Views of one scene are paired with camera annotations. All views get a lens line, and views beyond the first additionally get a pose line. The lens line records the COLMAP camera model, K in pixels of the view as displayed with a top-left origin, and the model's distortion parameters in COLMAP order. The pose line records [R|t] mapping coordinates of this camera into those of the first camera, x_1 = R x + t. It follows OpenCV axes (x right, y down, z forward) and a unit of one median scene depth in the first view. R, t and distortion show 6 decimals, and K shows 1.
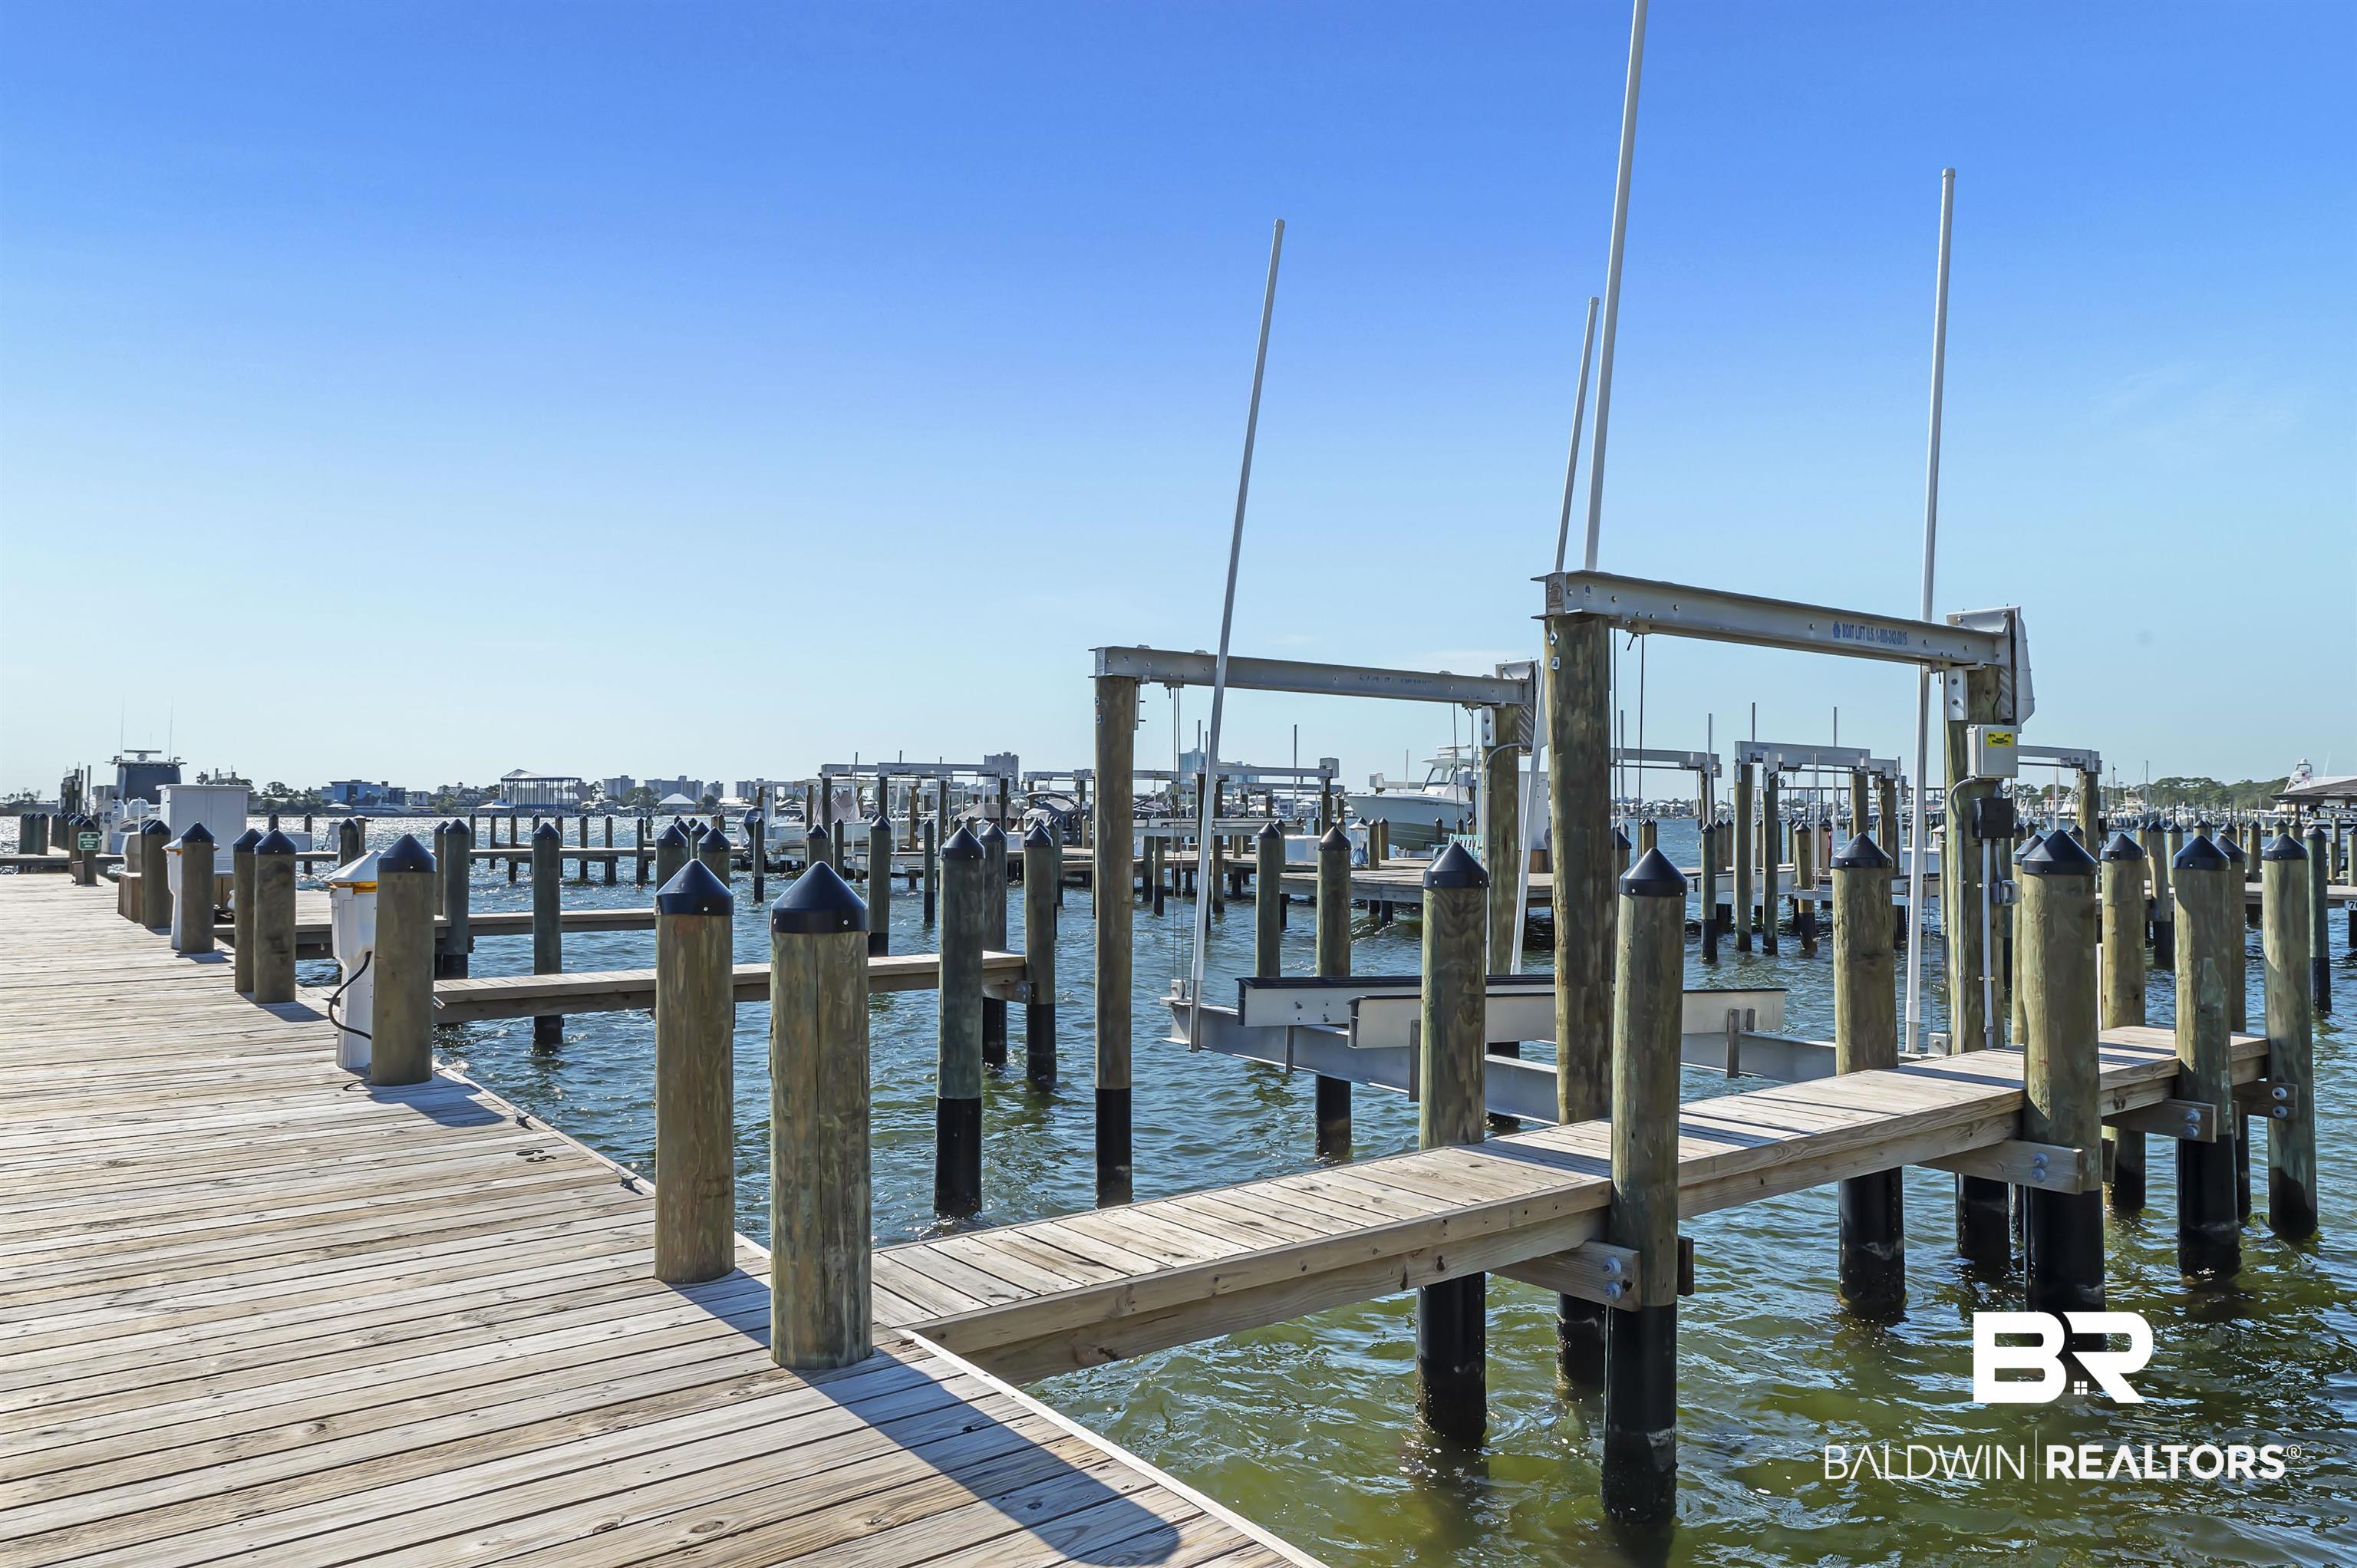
lens RADIAL K [[1572.8, 0, 1178.5], [0, 1572.8, 784.0], [0, 0, 1]] dist [0.010242, 0.004711]
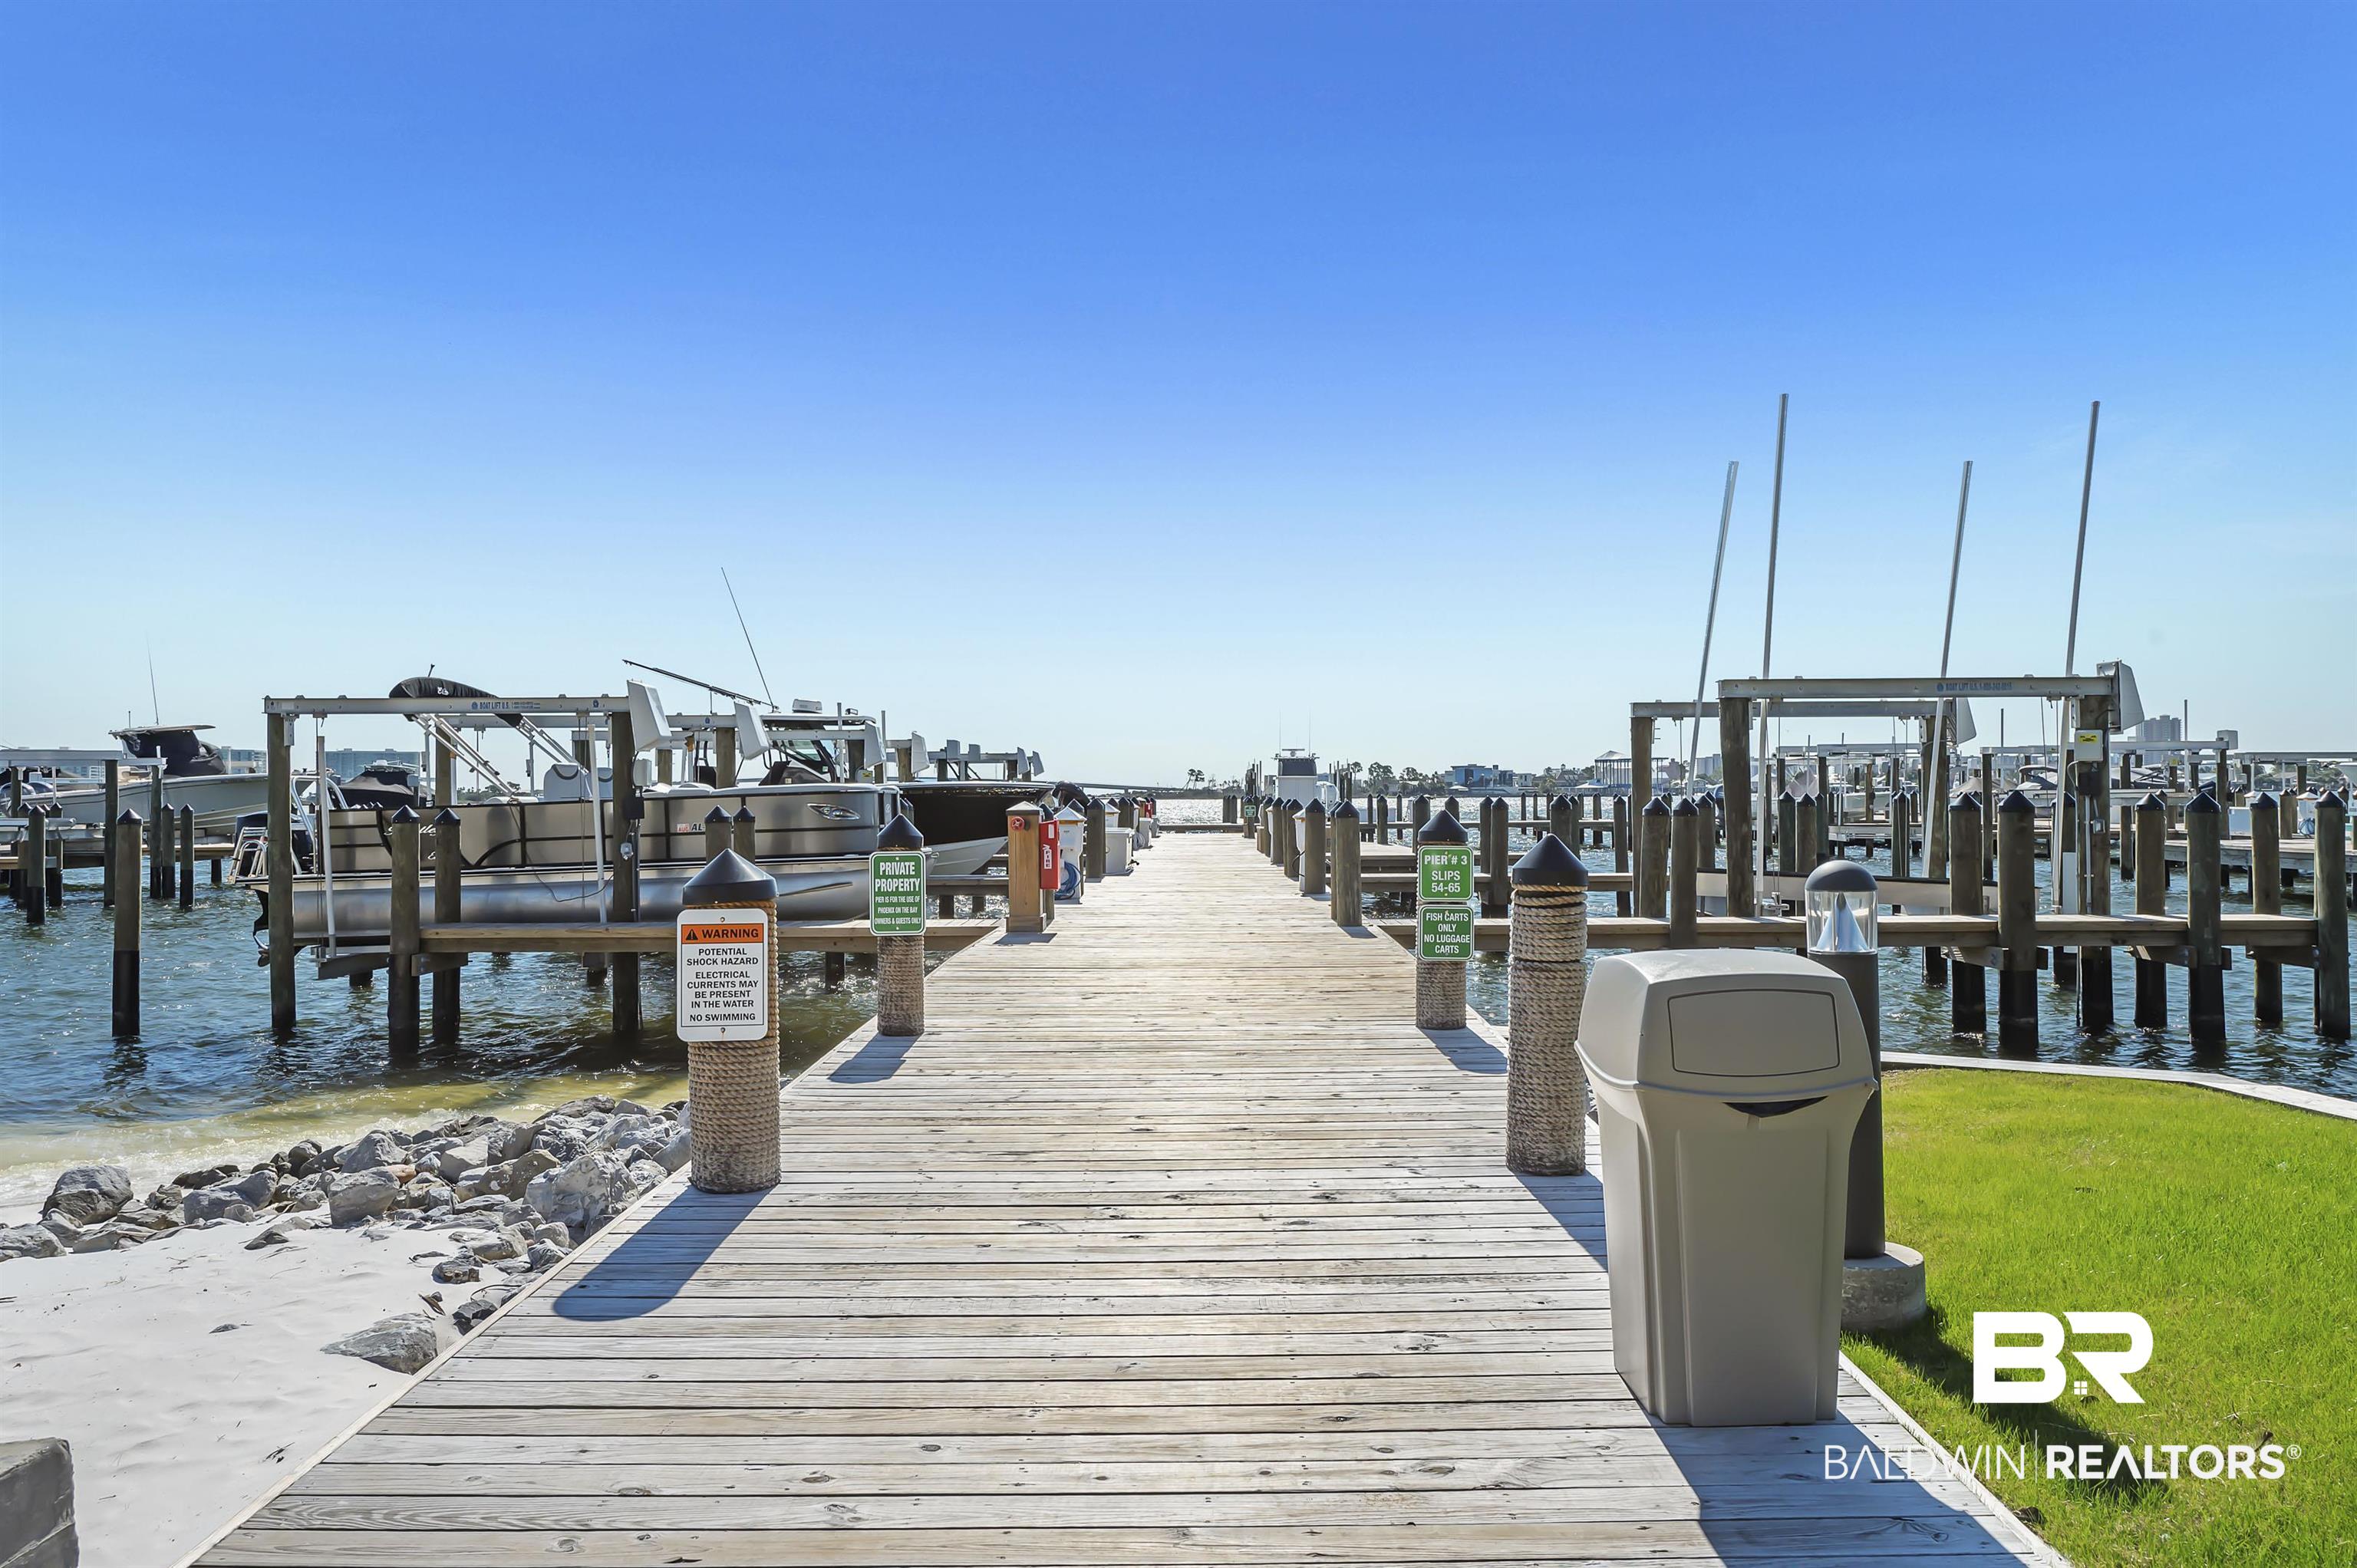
lens RADIAL K [[1572.8, 0, 1178.5], [0, 1572.8, 784.0], [0, 0, 1]] dist [0.010242, 0.004711]
pose [[0.783713, -0.012785, -0.620992, 0.139622], [0.021422, 0.999750, 0.006453, -0.001987], [0.620754, -0.018361, 0.783791, -0.165428]]
